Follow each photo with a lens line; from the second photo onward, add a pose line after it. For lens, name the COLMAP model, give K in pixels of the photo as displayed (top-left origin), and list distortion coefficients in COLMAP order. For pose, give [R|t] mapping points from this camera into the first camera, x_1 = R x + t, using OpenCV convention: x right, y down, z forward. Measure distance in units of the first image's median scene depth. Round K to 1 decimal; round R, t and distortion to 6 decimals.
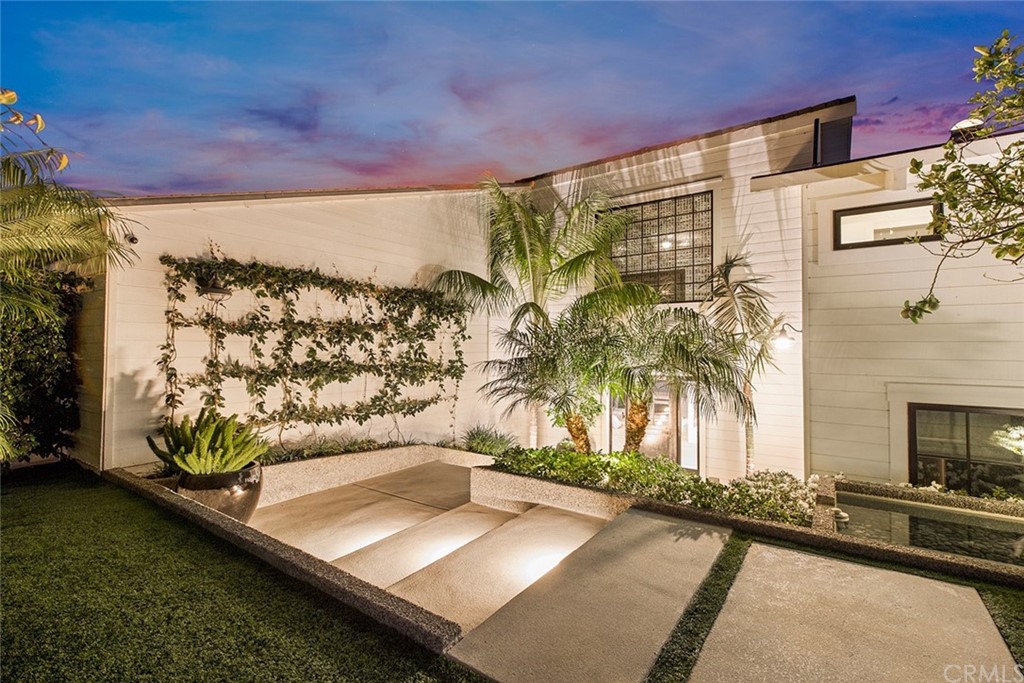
lens RADIAL K [[455.3, 0, 515.4], [0, 455.3, 341.4], [0, 0, 1]] dist [0.003178, 0.000324]
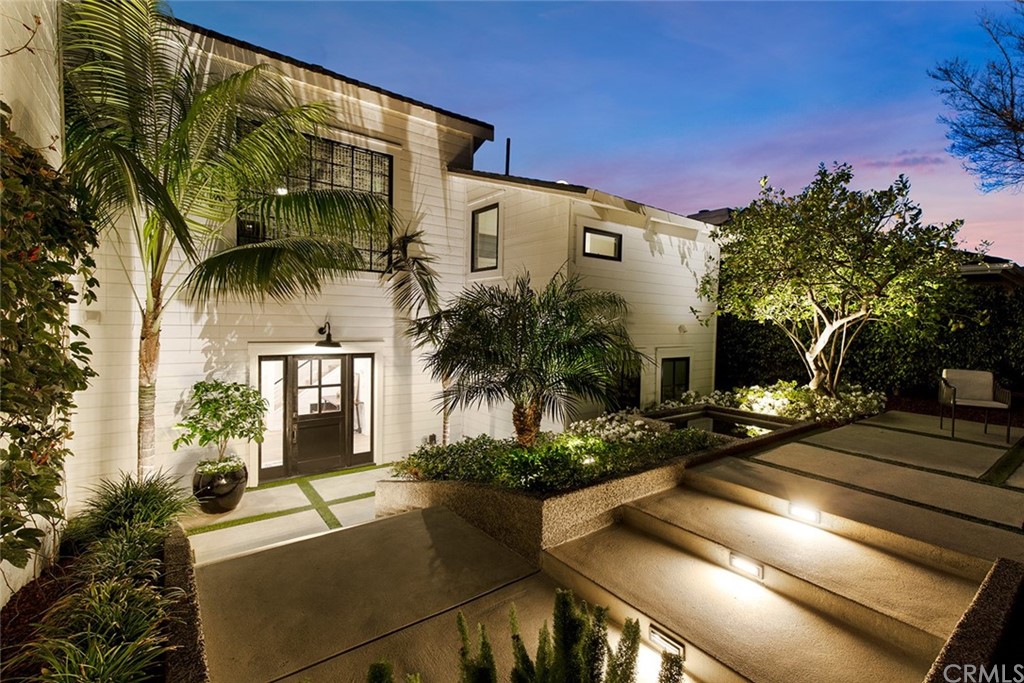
lens RADIAL K [[455.3, 0, 515.4], [0, 455.3, 341.4], [0, 0, 1]] dist [0.003178, 0.000324]
pose [[0.312008, -0.033914, 0.949474, -0.413624], [-0.032466, 0.998398, 0.046330, 0.001763], [-0.949525, -0.045281, 0.310407, 0.456817]]
